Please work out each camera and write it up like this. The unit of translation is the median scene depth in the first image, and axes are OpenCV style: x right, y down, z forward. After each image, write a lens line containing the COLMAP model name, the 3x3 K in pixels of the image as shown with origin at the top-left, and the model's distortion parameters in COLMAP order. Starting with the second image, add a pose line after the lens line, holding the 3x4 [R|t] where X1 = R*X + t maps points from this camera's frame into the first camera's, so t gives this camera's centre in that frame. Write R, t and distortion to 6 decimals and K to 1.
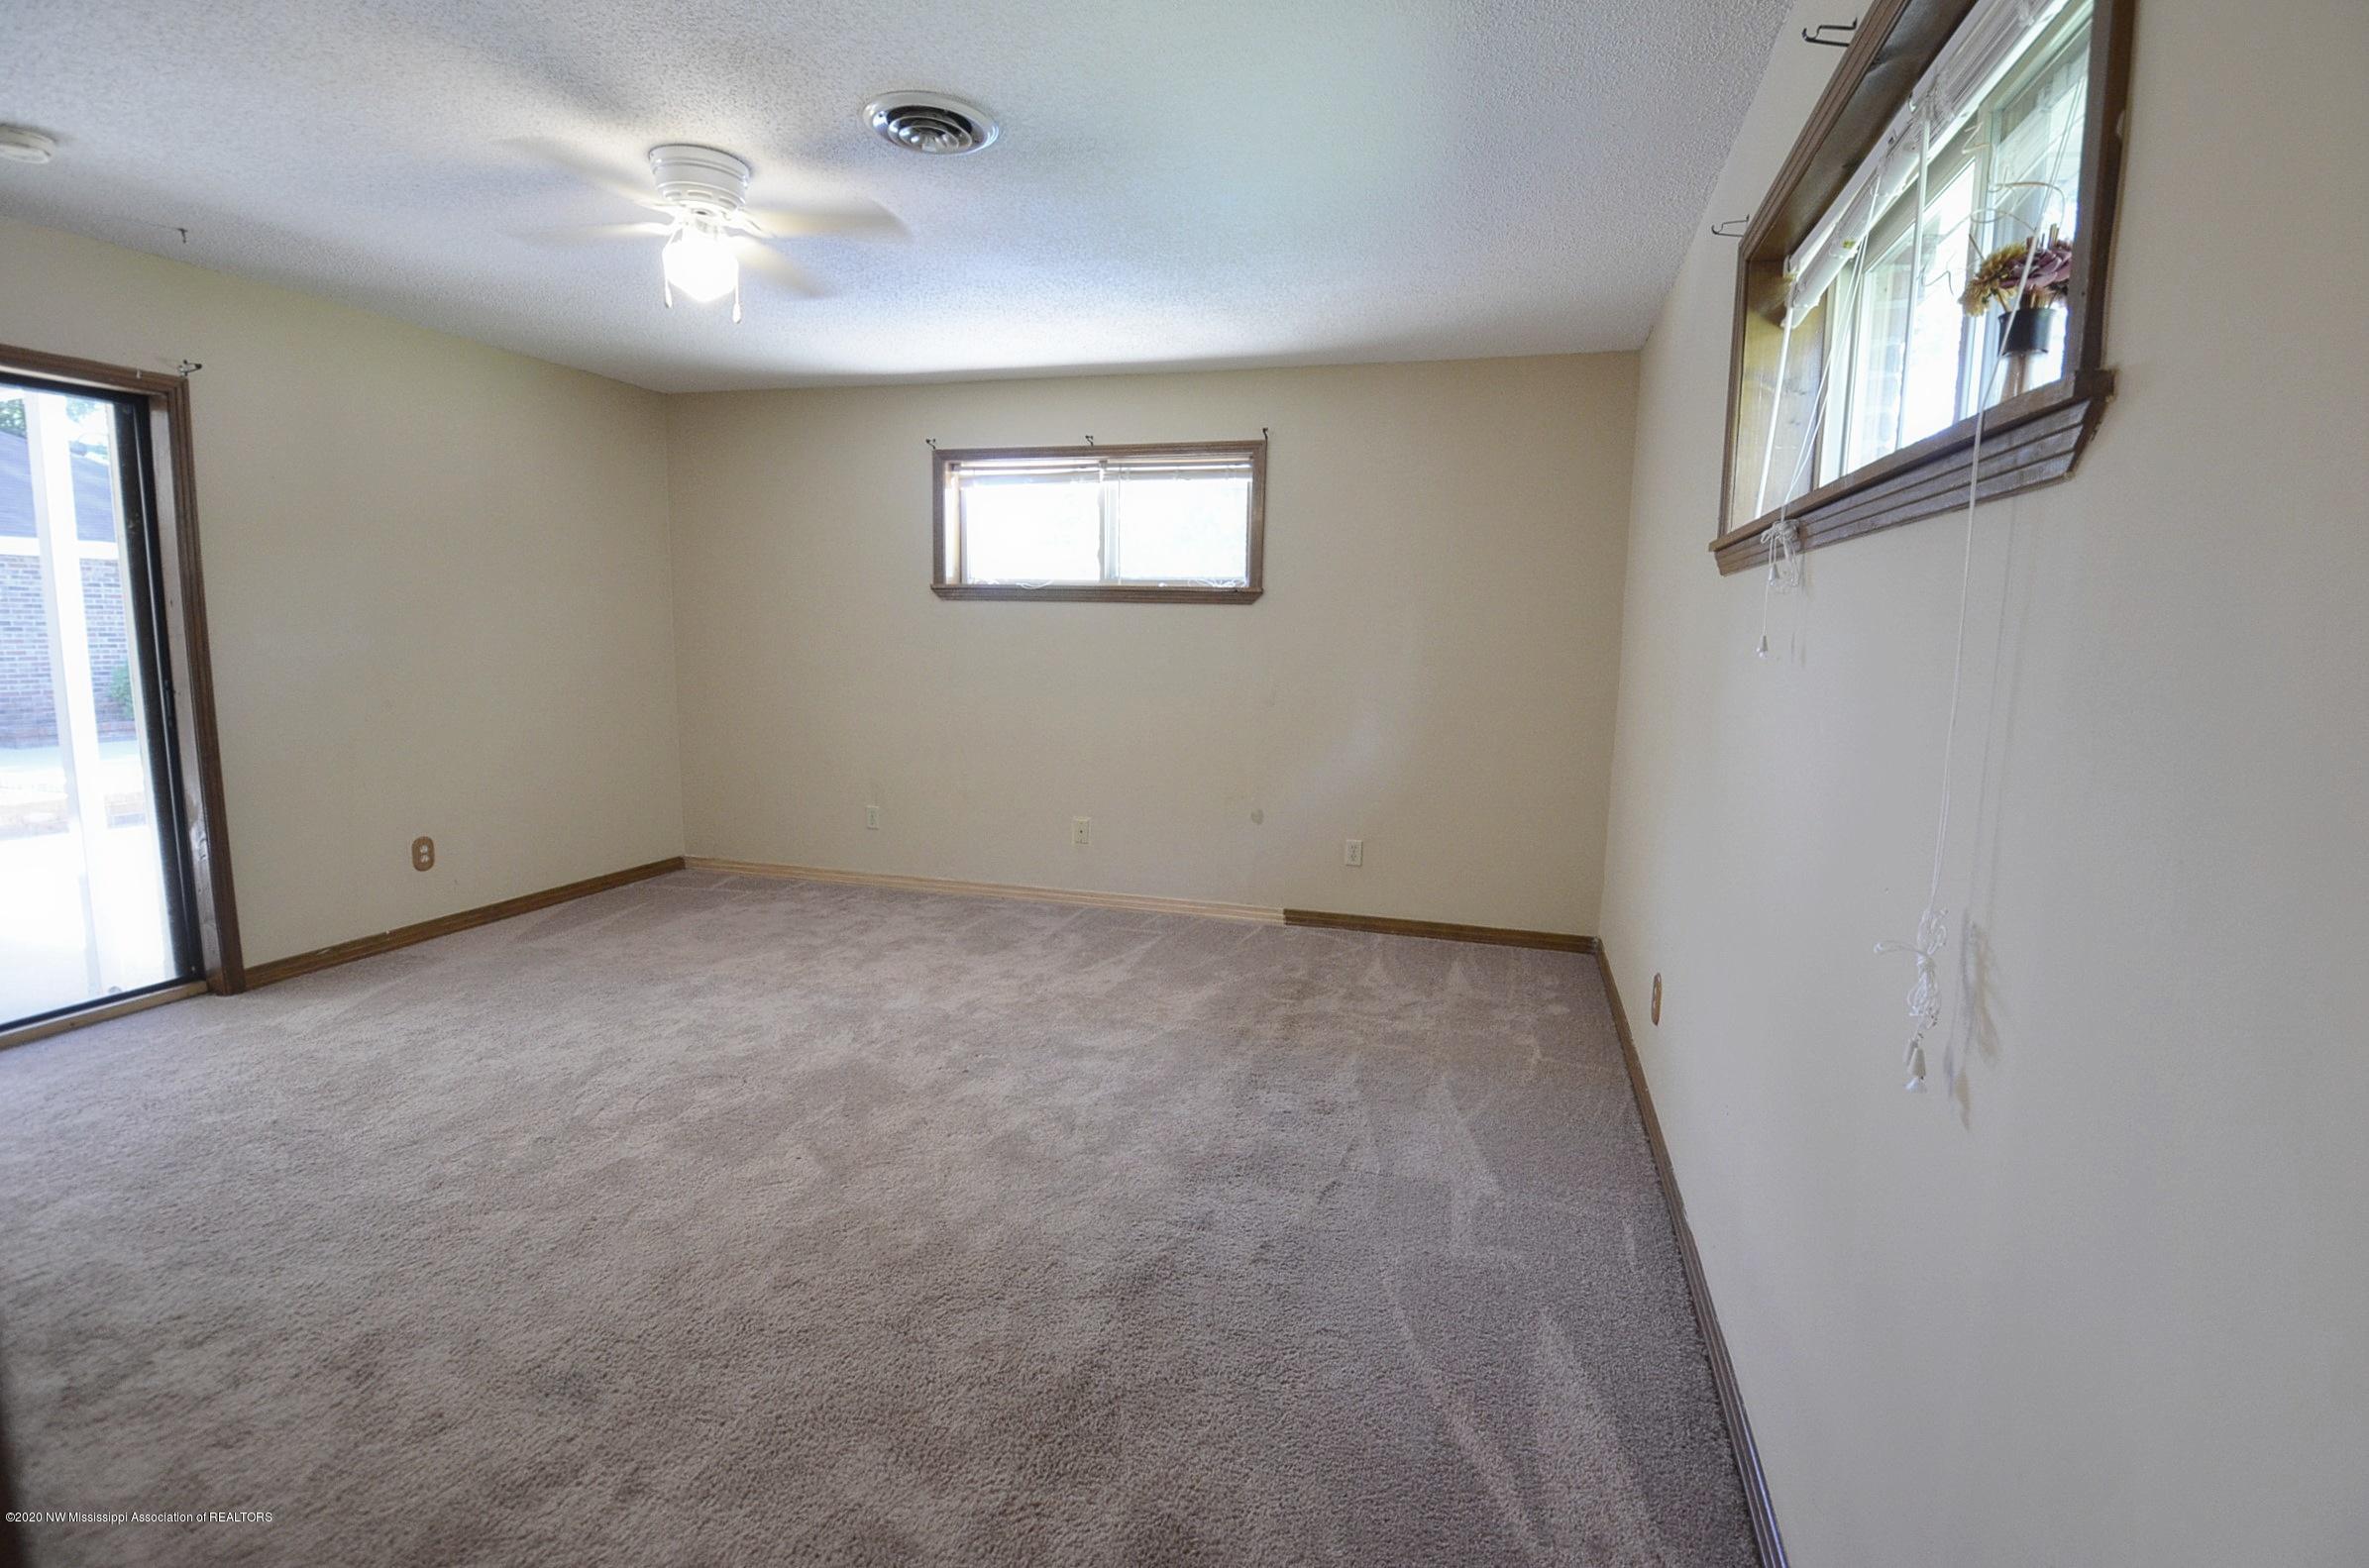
lens RADIAL K [[1045.5, 0, 1182.5], [0, 1045.5, 778.5], [0, 0, 1]] dist [-0.004000, -0.012863]
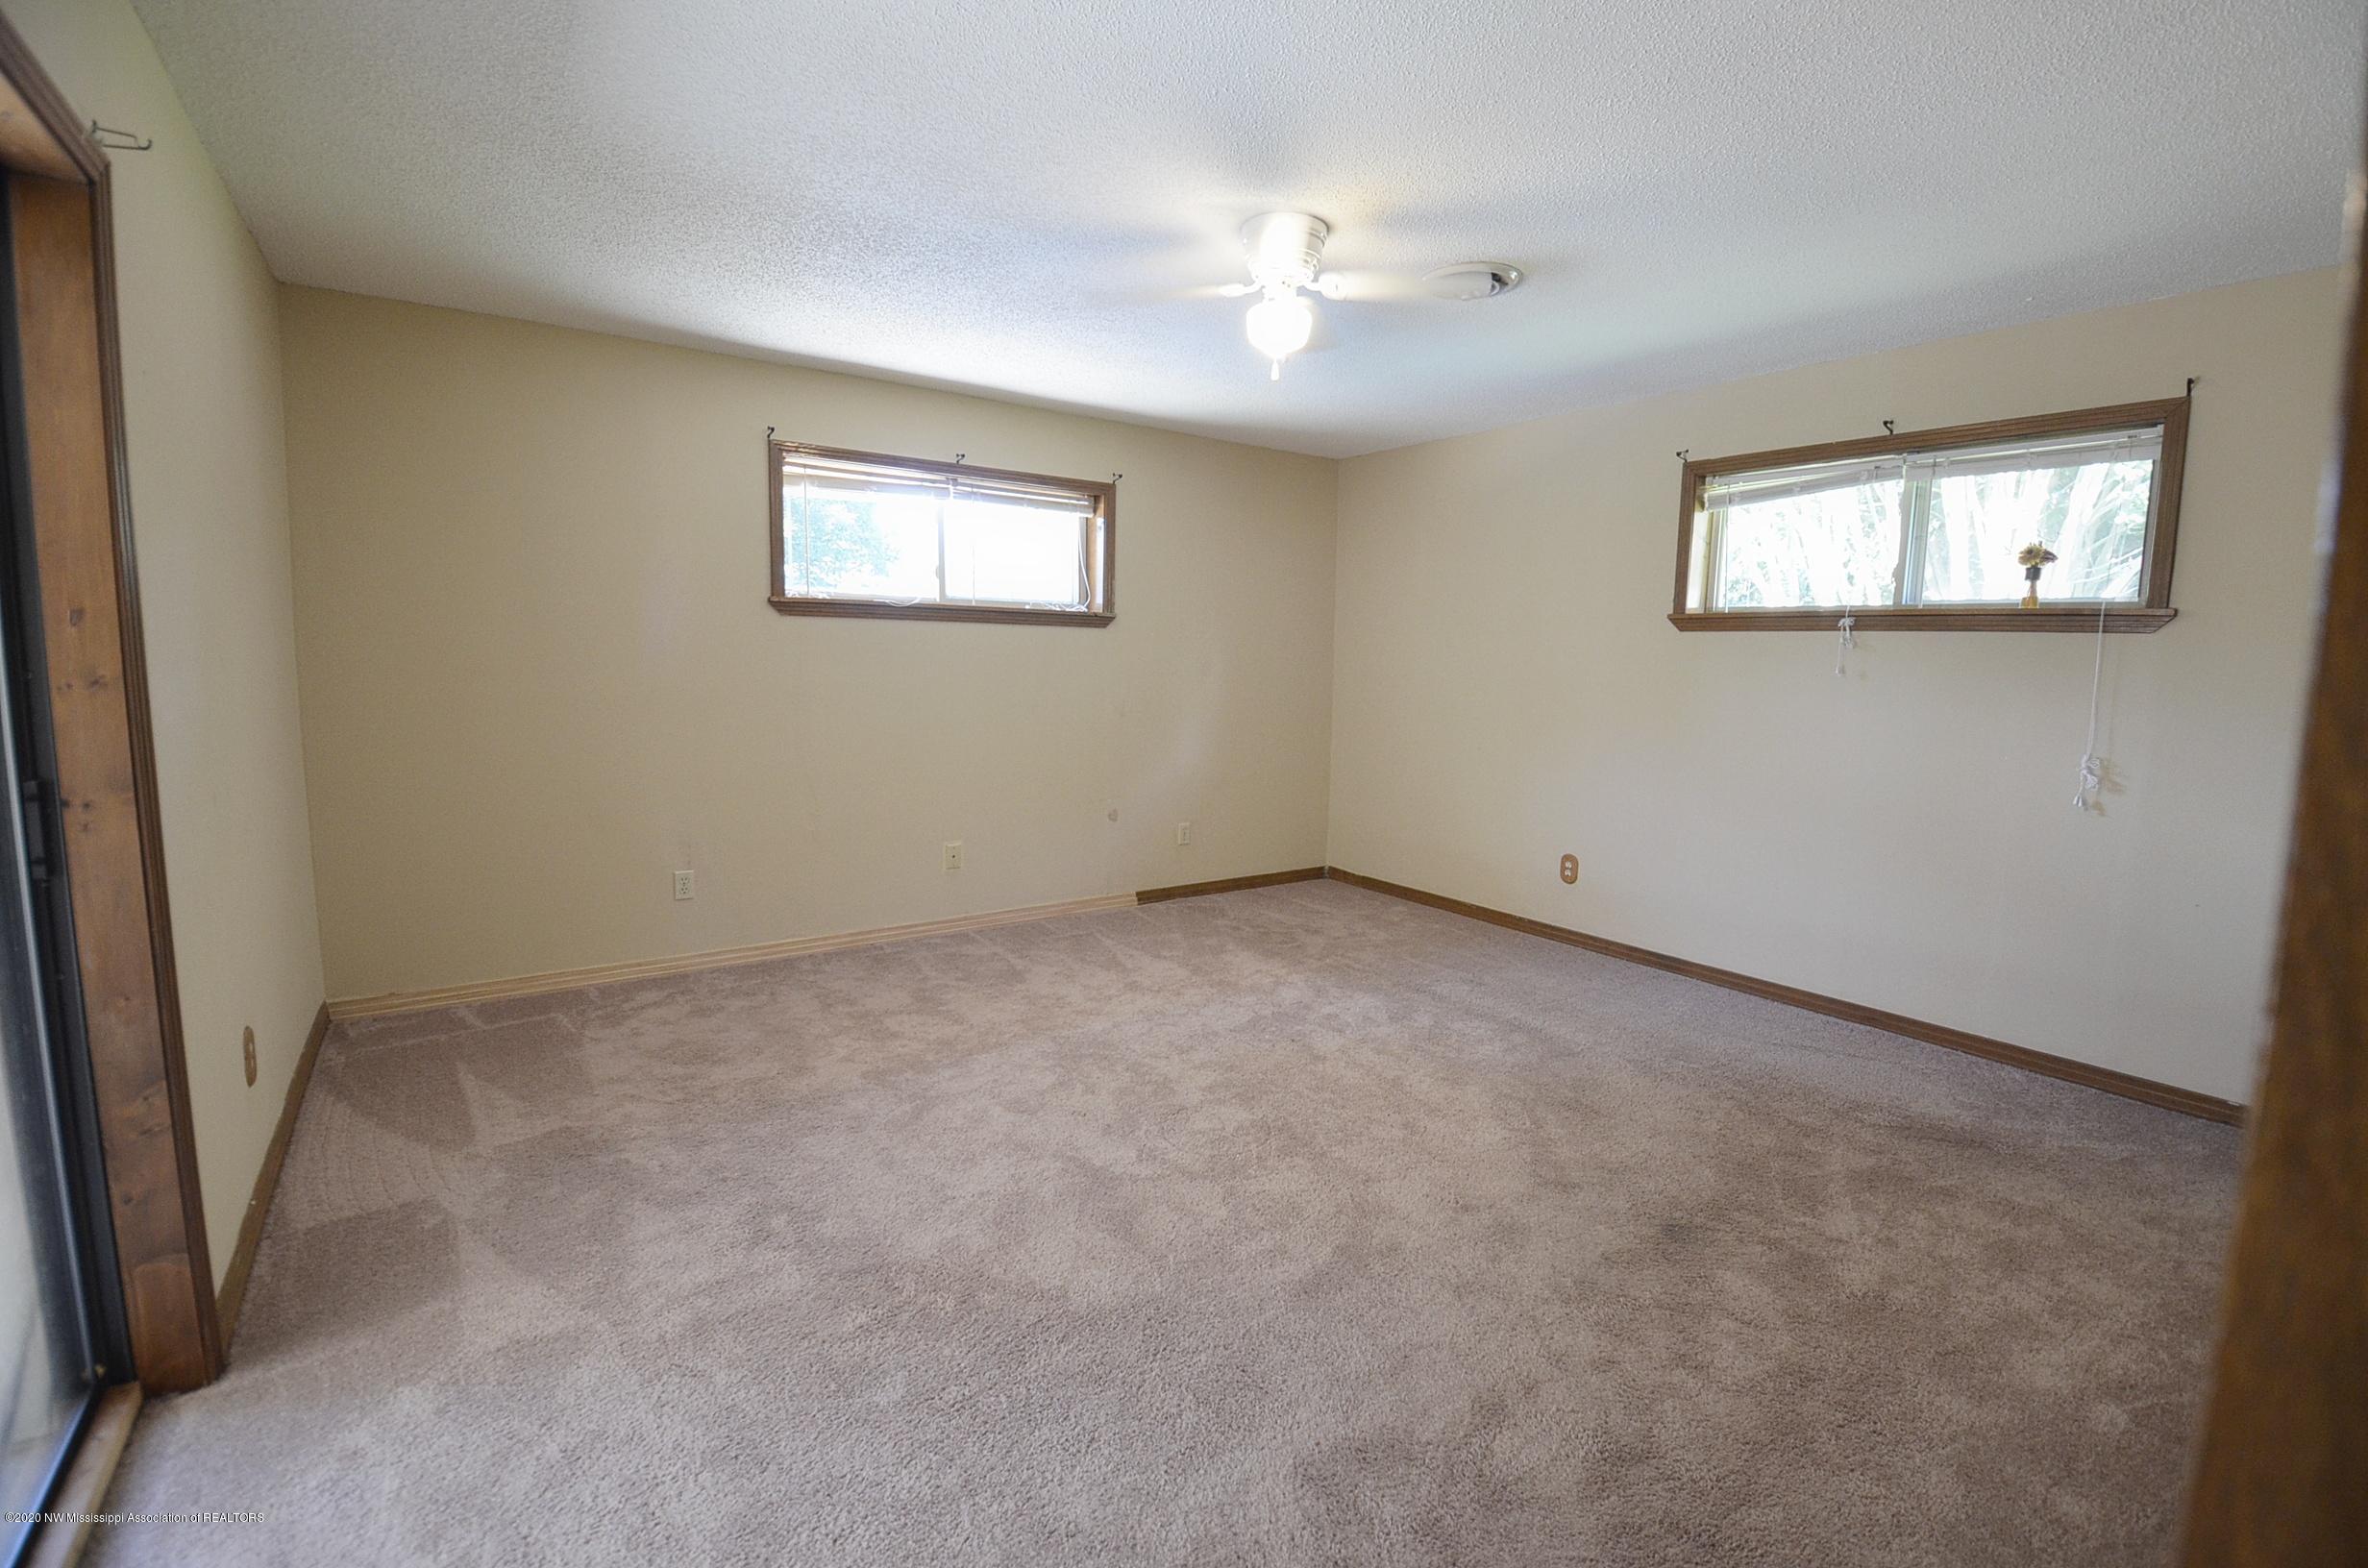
lens RADIAL K [[1045.1, 0, 1179.1], [0, 1045.1, 779.6], [0, 0, 1]] dist [-0.004000, -0.012863]
pose [[0.634700, -0.099534, 0.766322, -0.768917], [0.097798, 0.994043, 0.048112, -0.050915], [-0.766545, 0.044408, 0.640653, 0.229468]]
